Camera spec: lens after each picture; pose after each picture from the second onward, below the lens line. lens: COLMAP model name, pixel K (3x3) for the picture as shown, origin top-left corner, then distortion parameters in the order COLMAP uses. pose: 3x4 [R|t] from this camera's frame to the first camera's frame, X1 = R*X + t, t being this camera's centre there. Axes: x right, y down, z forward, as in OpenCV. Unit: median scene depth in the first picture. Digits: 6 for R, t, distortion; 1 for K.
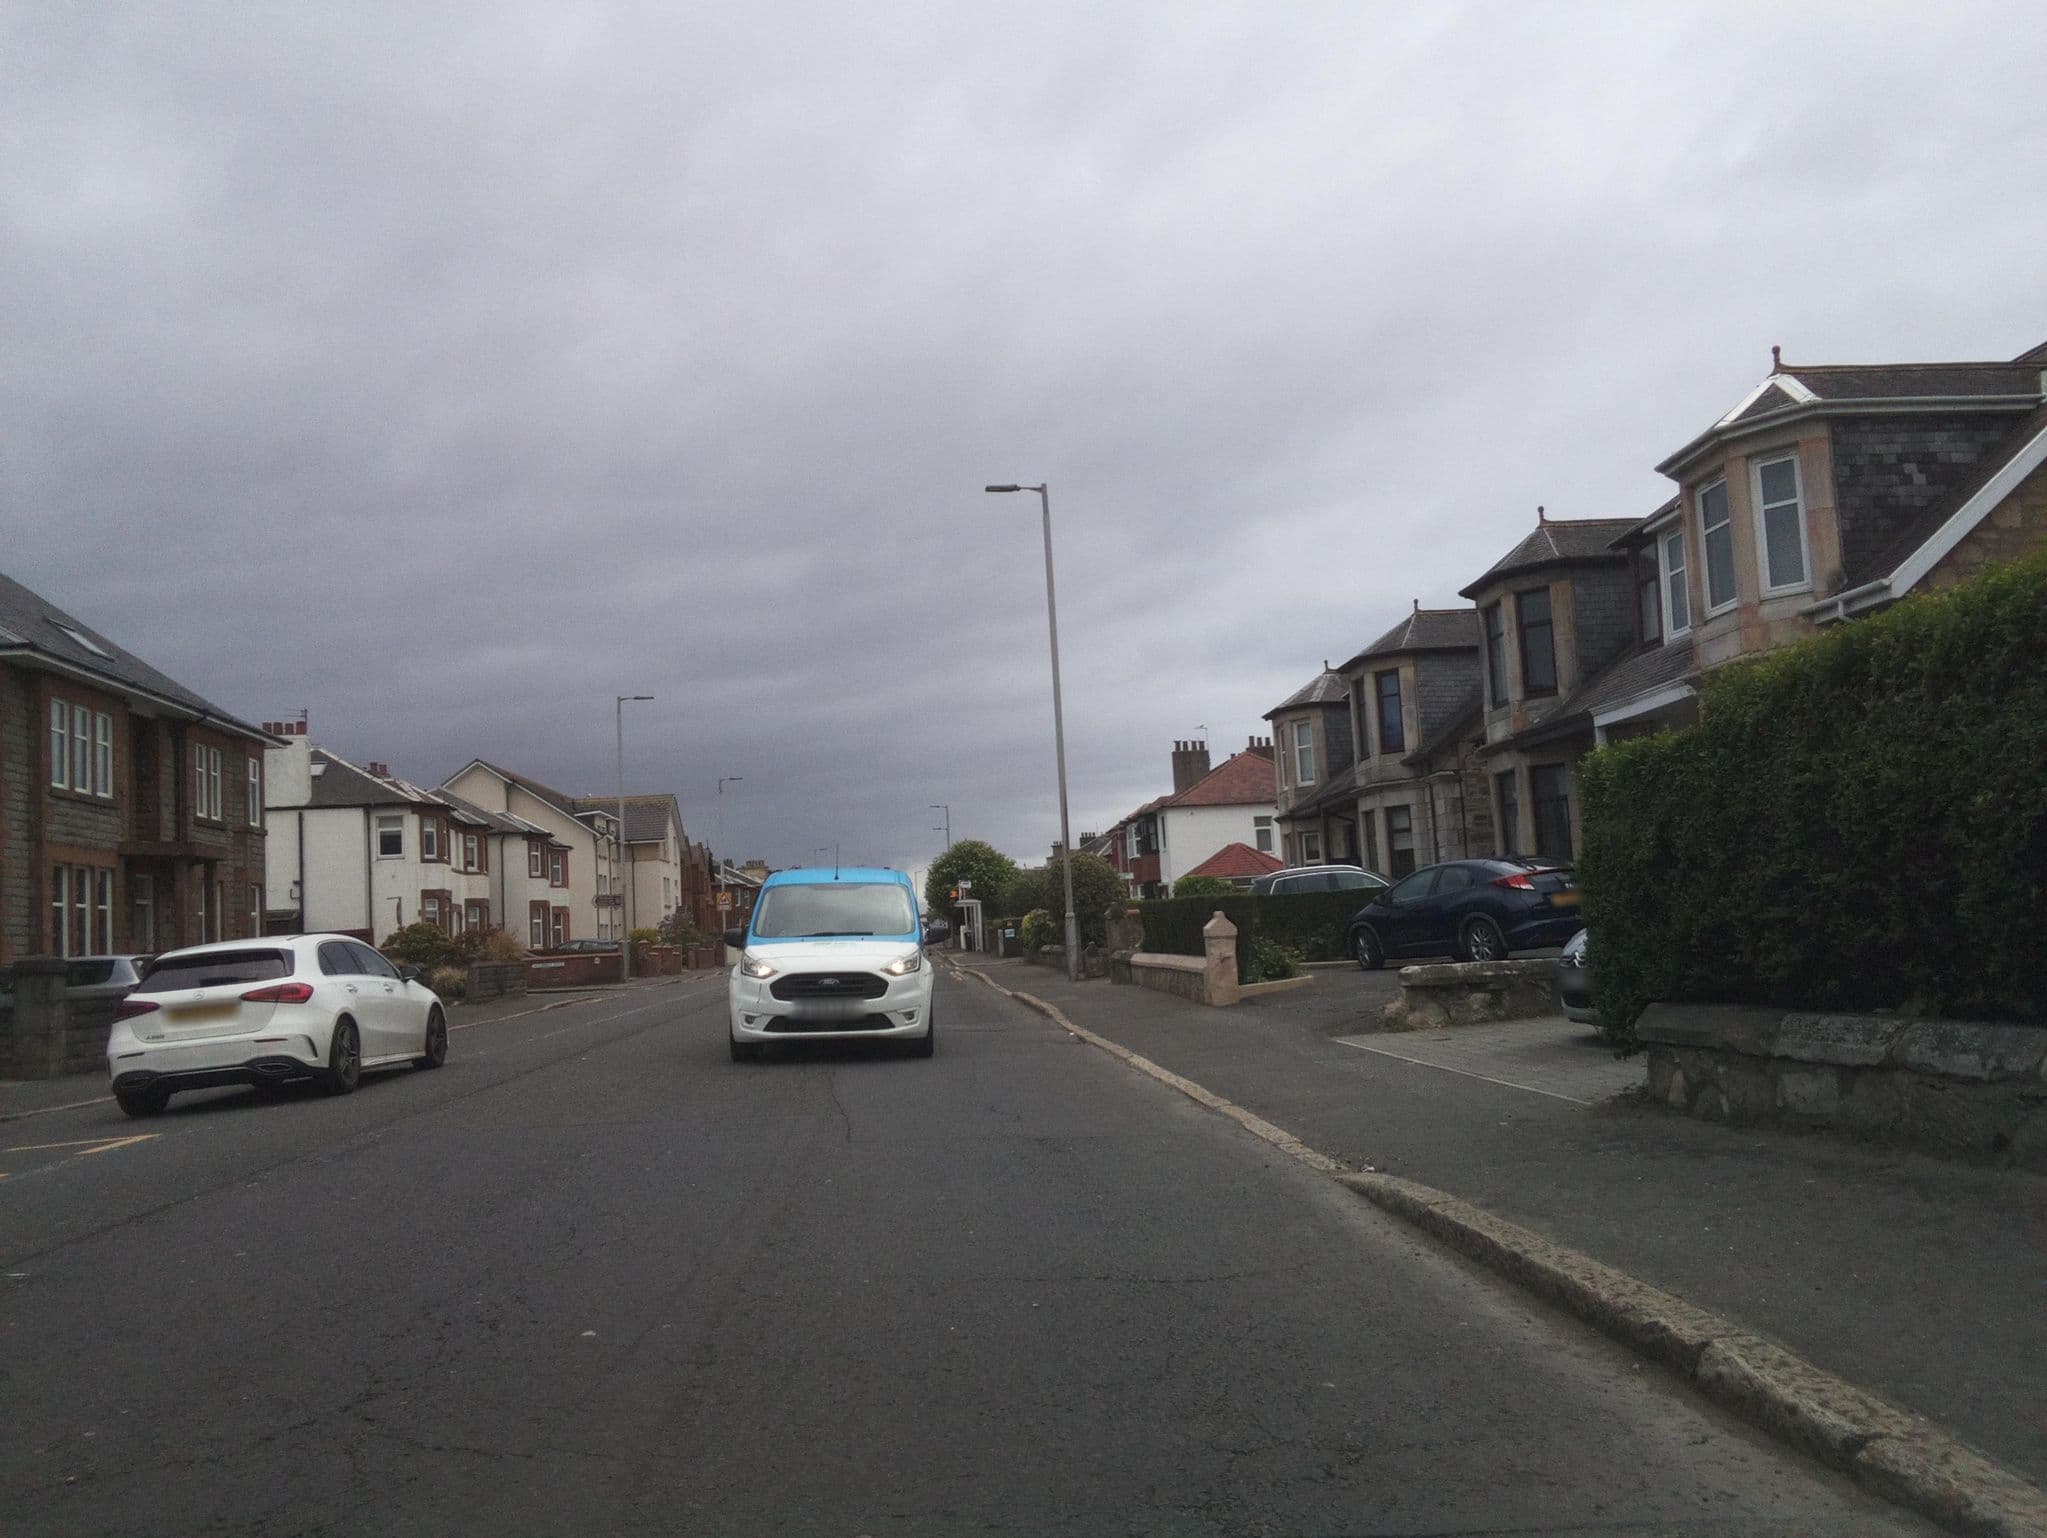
lens RADIAL K [[1641.2, 0, 1008.7], [0, 1641.2, 754.9], [0, 0, 1]] dist [0.074953, -0.085862]
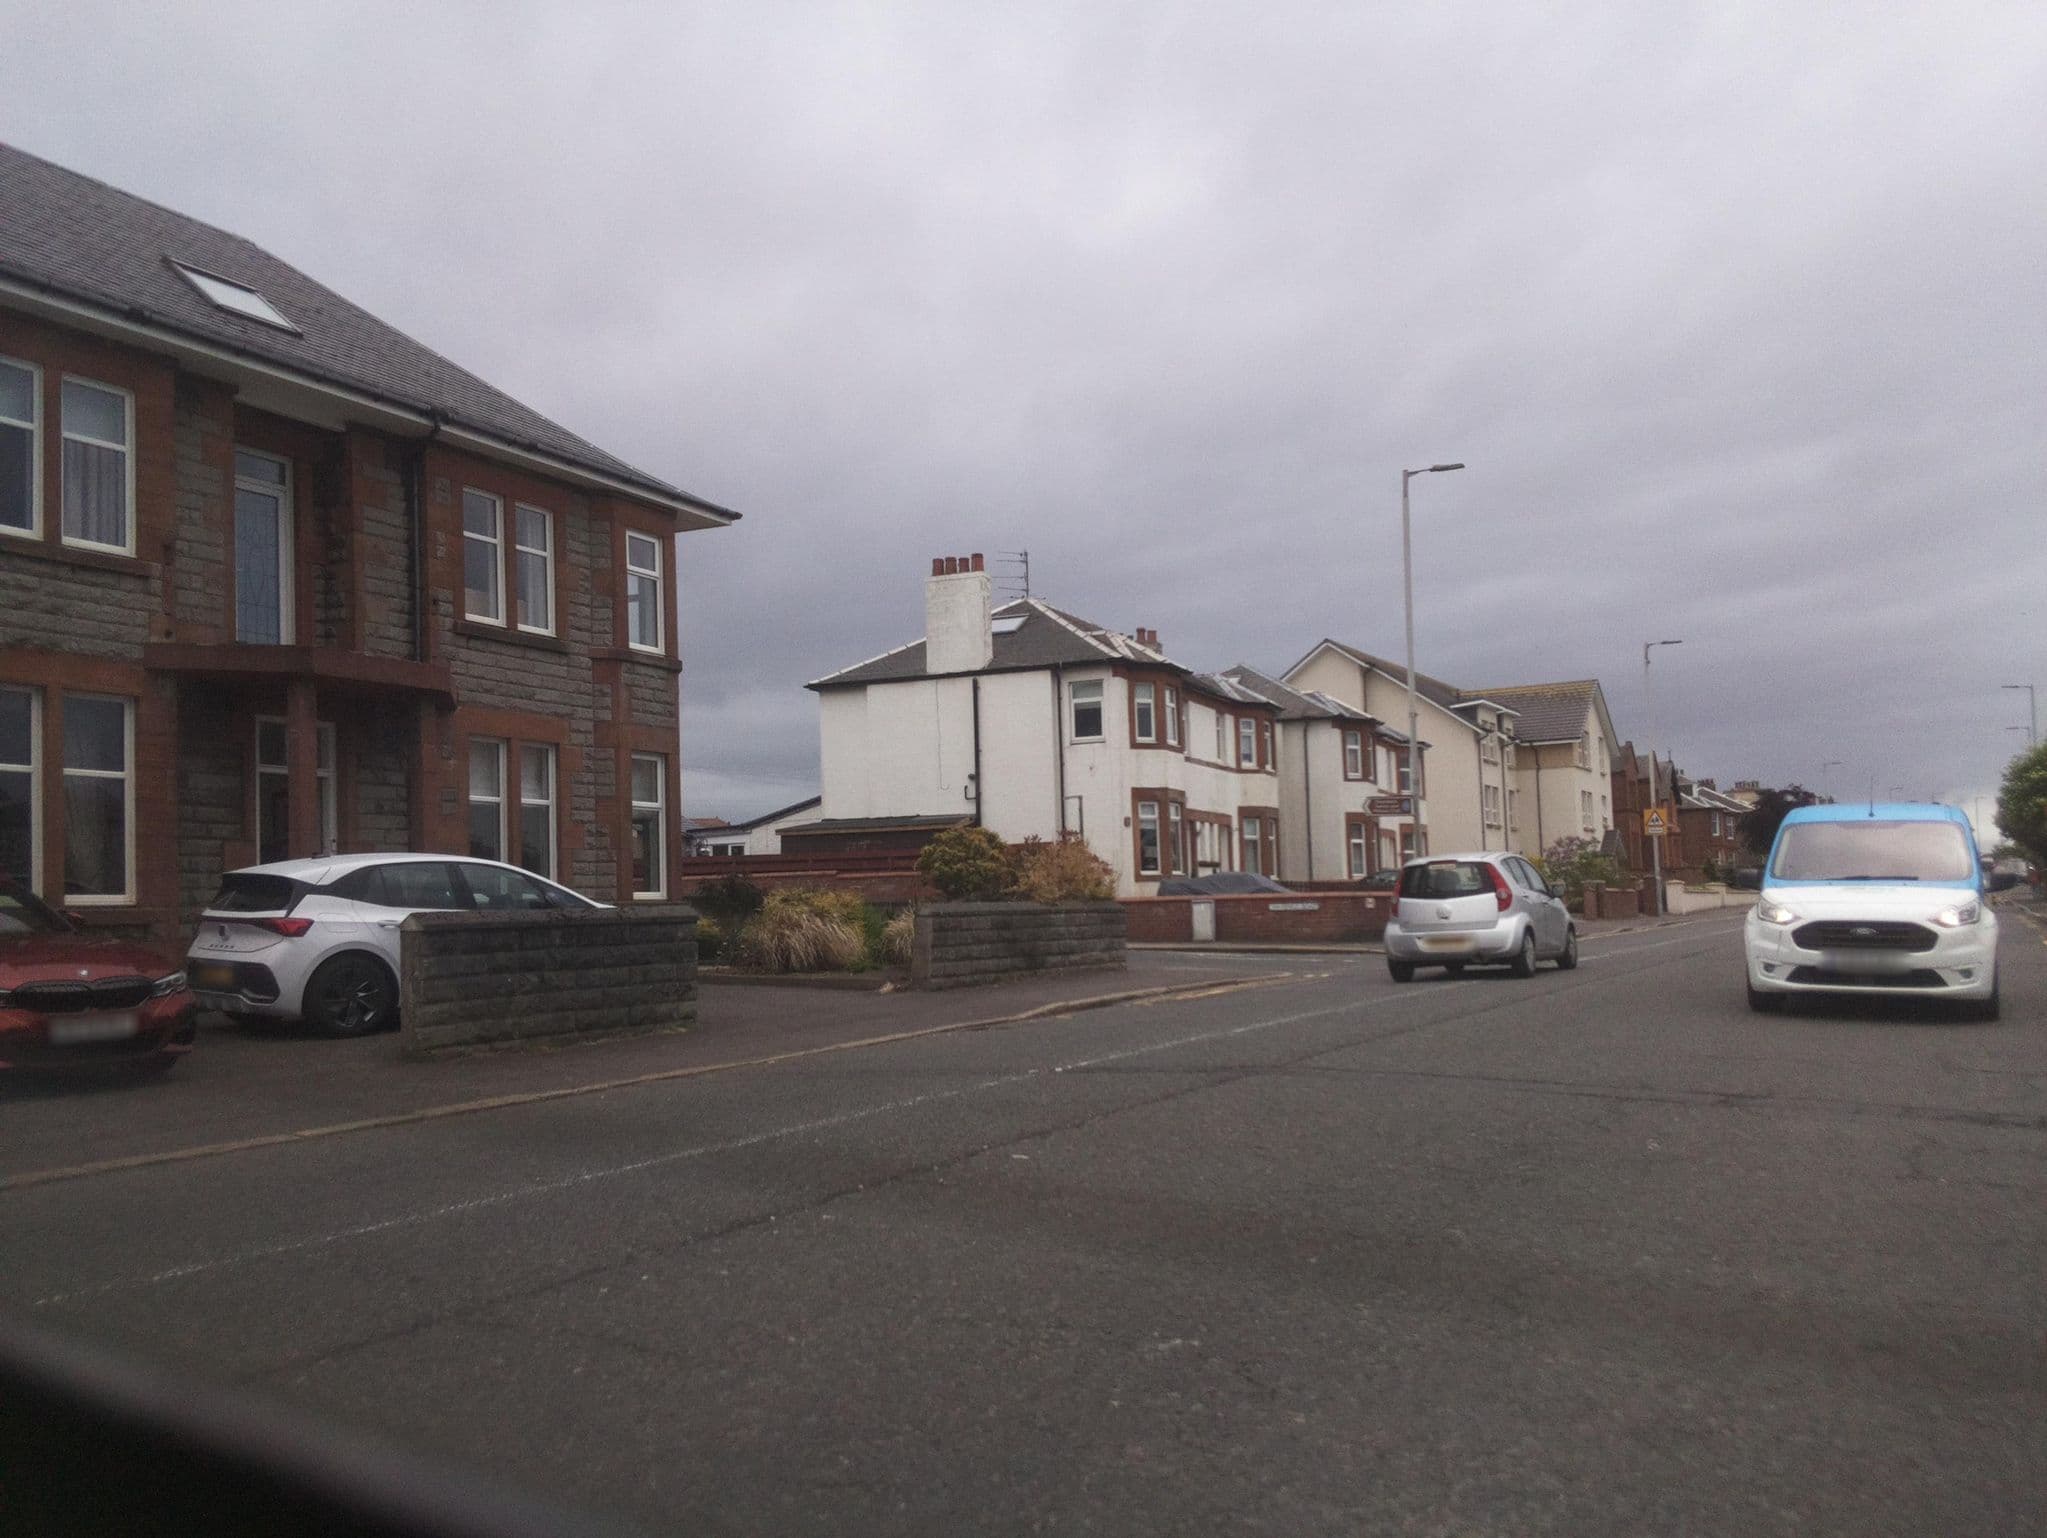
lens RADIAL K [[1653.3, 0, 1016.3], [0, 1653.3, 822.9], [0, 0, 1]] dist [-0.018749, -0.007546]
pose [[0.833423, 0.005597, -0.552608, -0.011567], [0.038510, 0.996930, 0.068176, 0.032657], [0.551293, -0.078100, 0.830648, 0.277273]]
